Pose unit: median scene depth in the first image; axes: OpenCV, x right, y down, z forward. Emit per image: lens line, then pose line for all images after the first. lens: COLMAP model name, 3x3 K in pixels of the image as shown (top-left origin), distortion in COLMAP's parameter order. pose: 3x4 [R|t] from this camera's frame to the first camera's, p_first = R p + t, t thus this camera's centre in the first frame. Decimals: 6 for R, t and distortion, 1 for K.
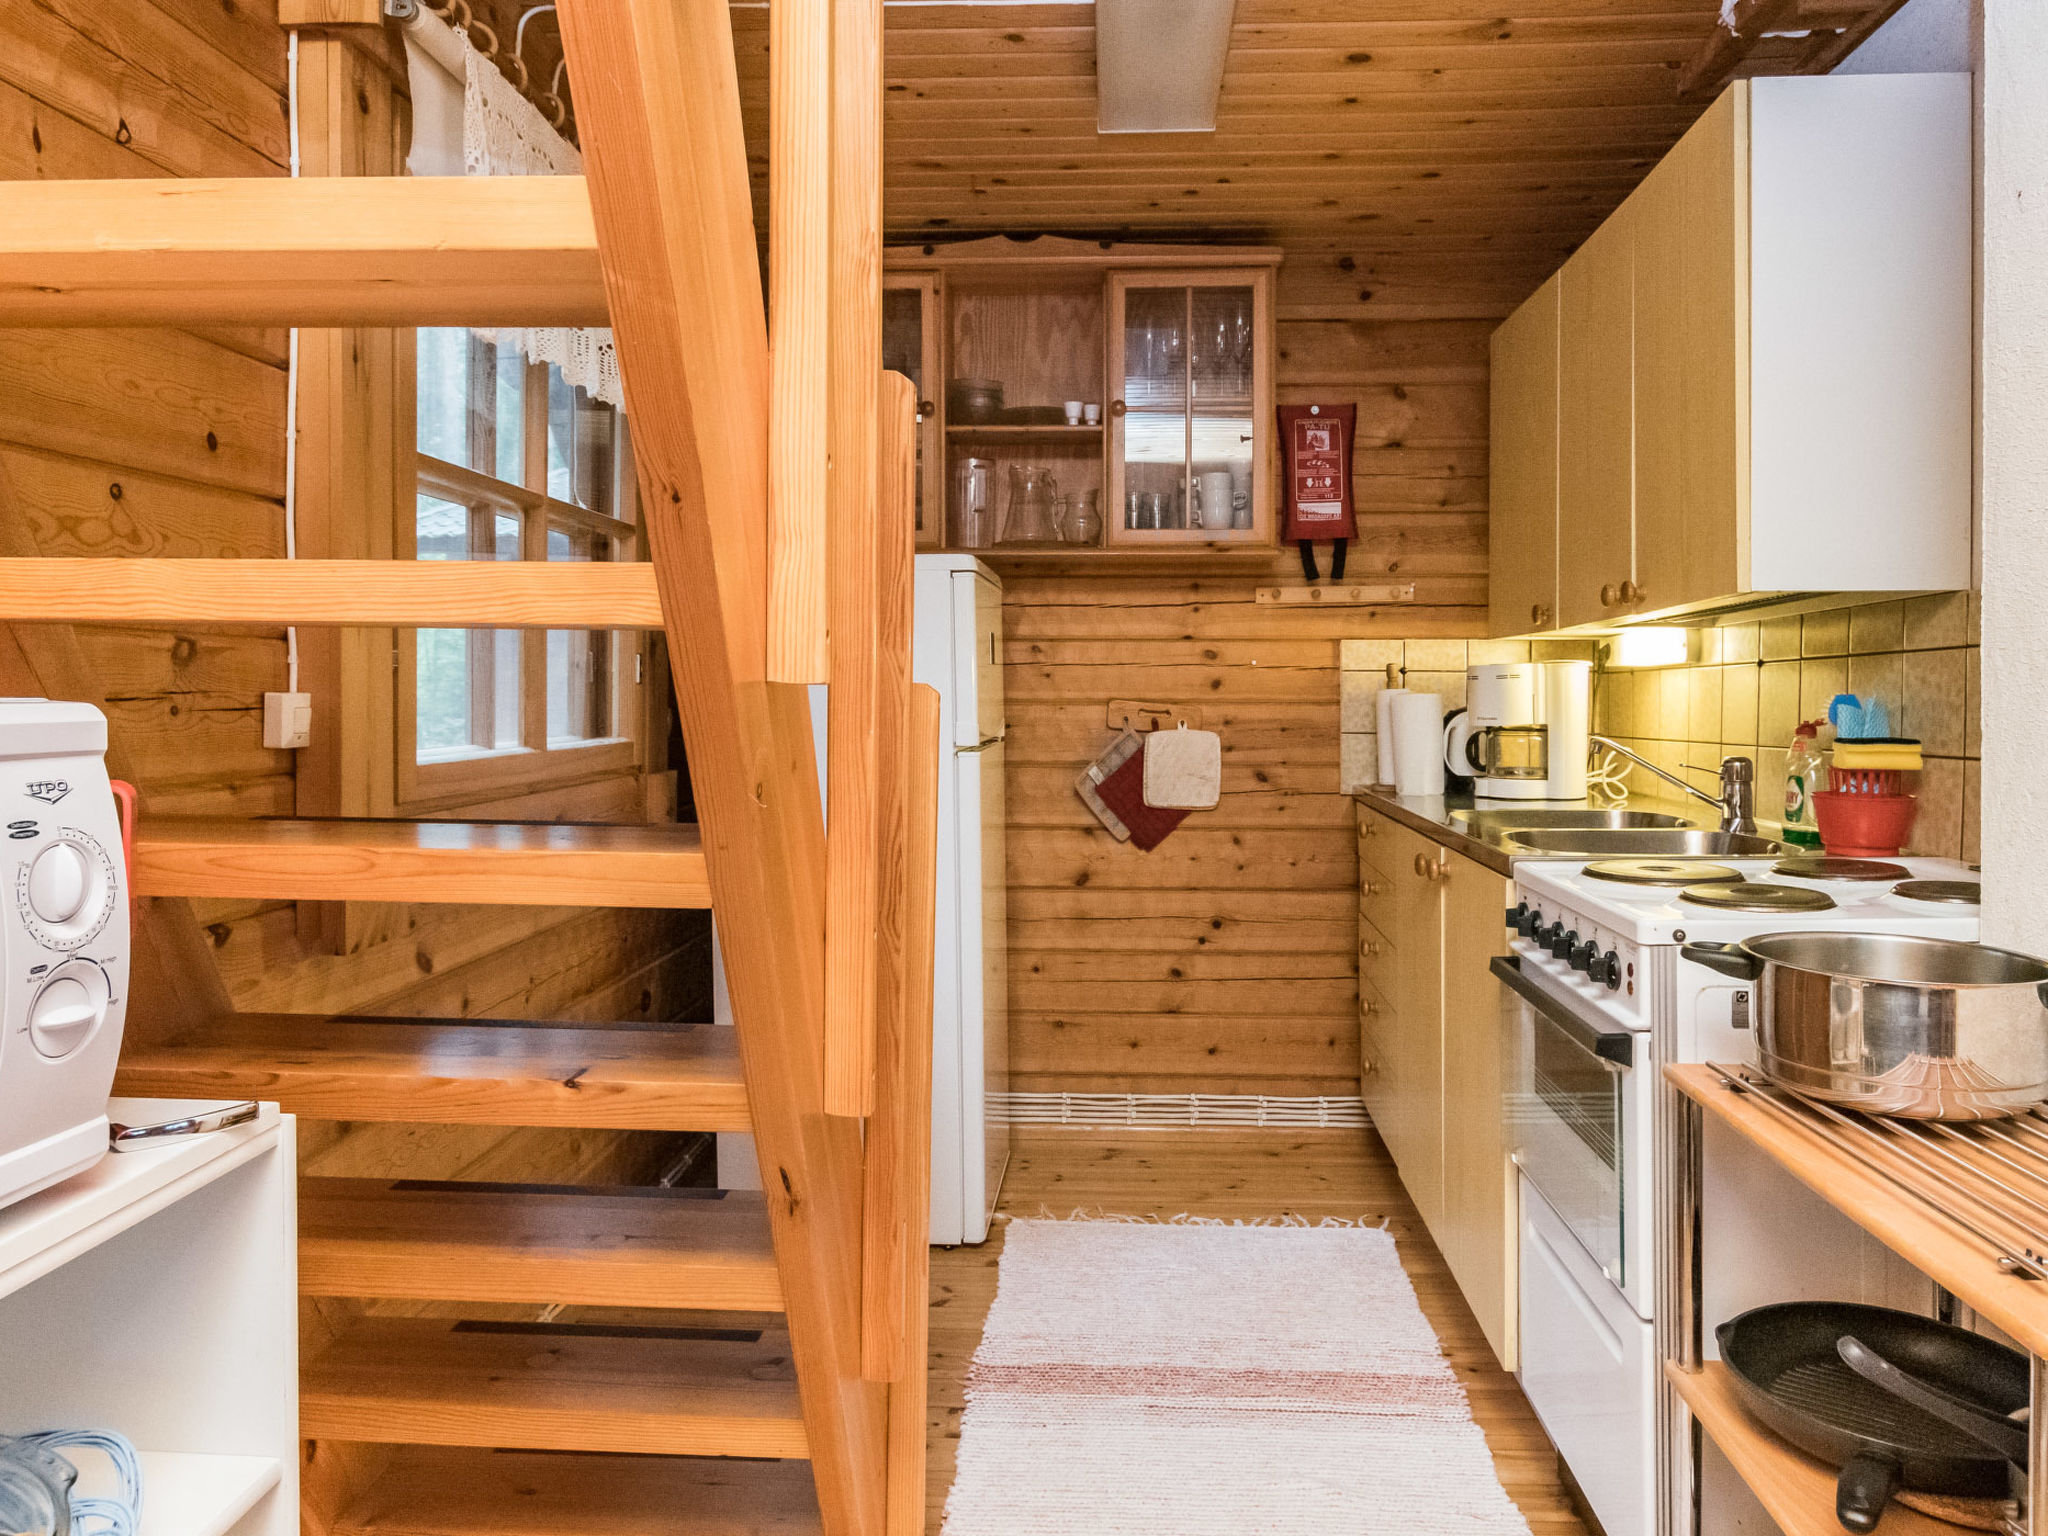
lens RADIAL K [[1311.3, 0, 1076.6], [0, 1311.3, 712.8], [0, 0, 1]] dist [-0.005644, 0.000806]
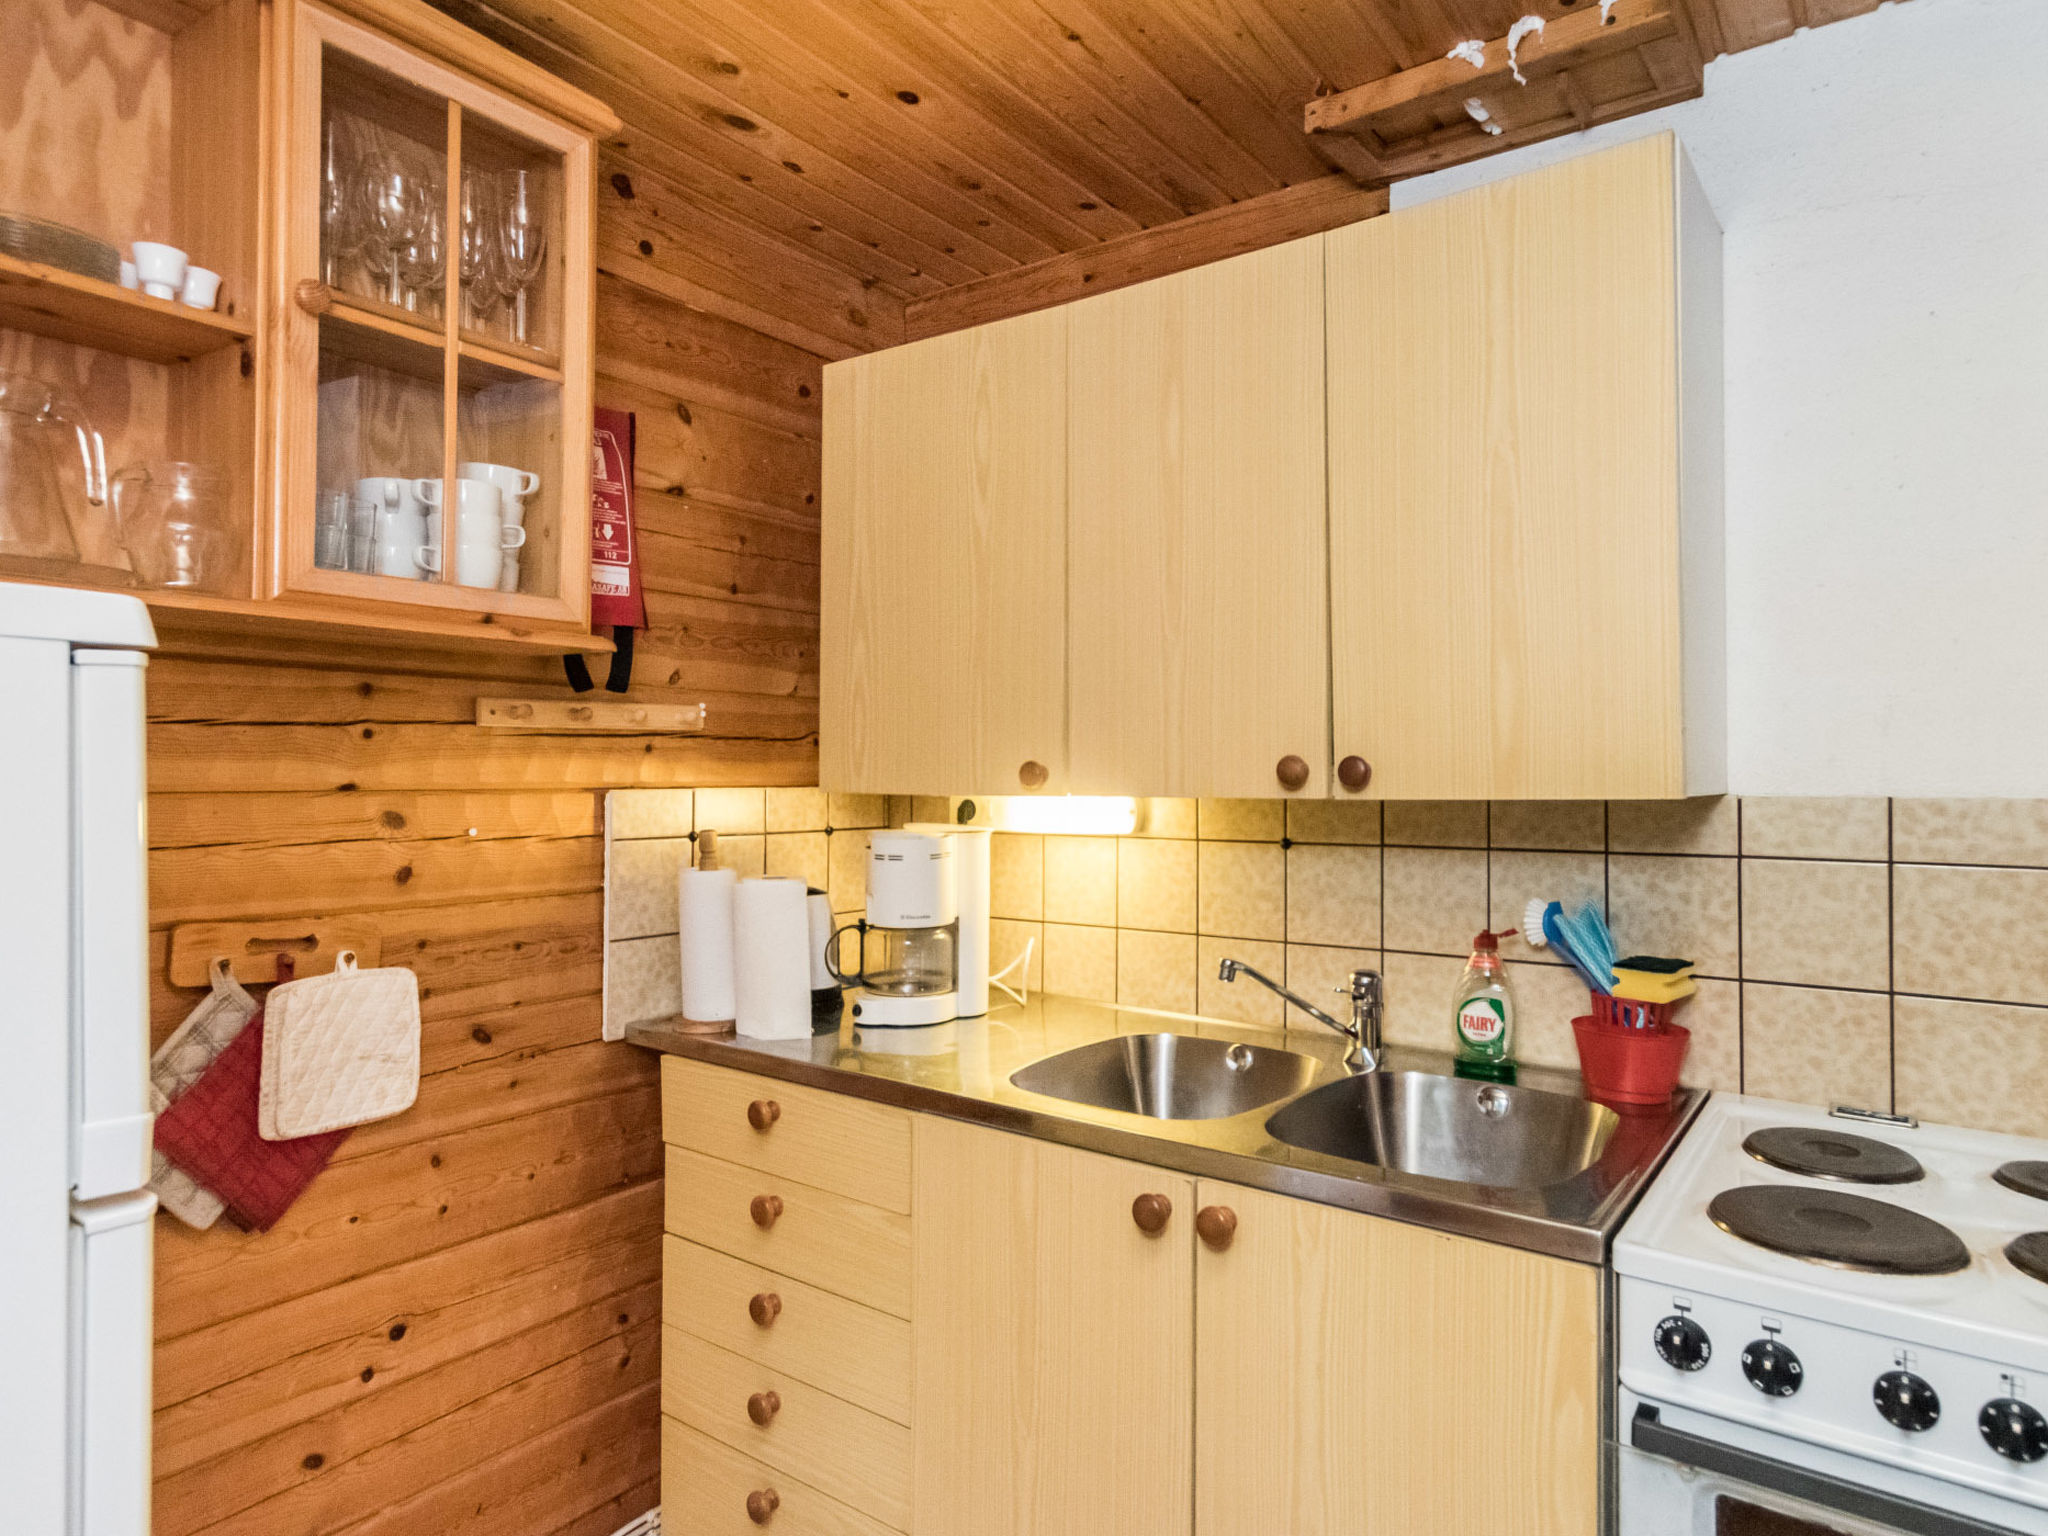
lens RADIAL K [[1226.9, 0, 1023.8], [0, 1226.9, 759.3], [0, 0, 1]] dist [0.021032, -0.001097]
pose [[0.556974, 0.010129, 0.830468, -0.170402], [0.006753, 0.999837, -0.016724, -0.059186], [-0.830502, 0.014923, 0.556815, 0.516971]]
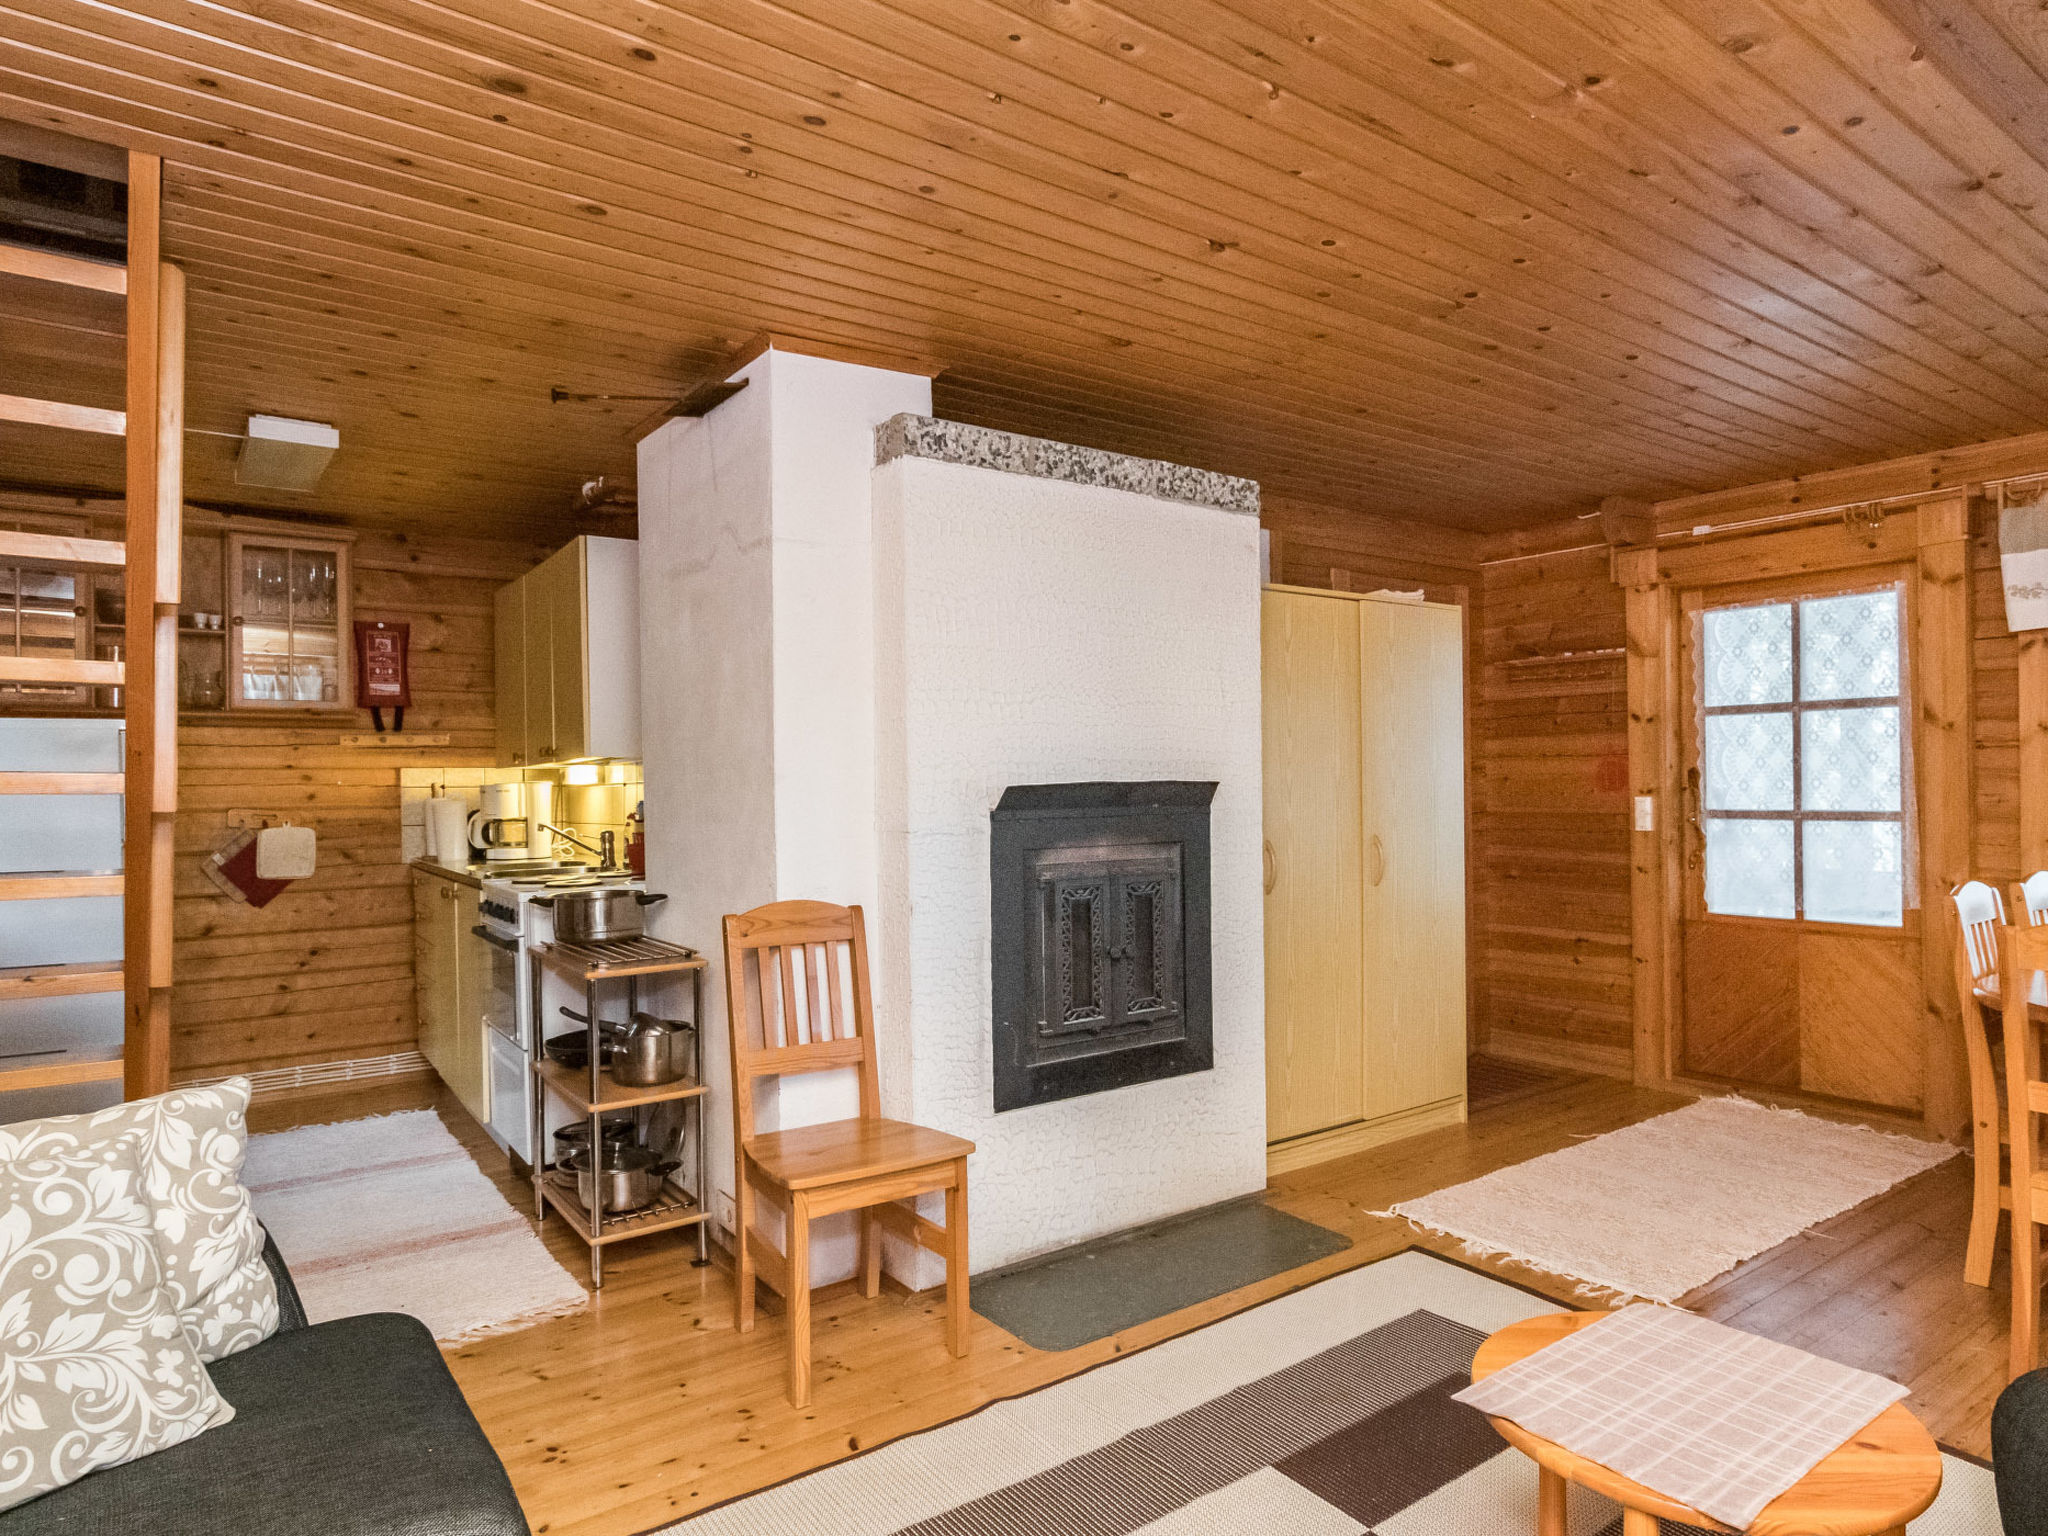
lens RADIAL K [[1189.1, 0, 1038.7], [0, 1189.1, 781.6], [0, 0, 1]] dist [-0.002188, -0.000527]
pose [[0.781197, -0.009262, 0.624216, -0.098790], [0.022139, 0.999672, -0.012874, -0.002911], [-0.623892, 0.023876, 0.781146, -0.634823]]
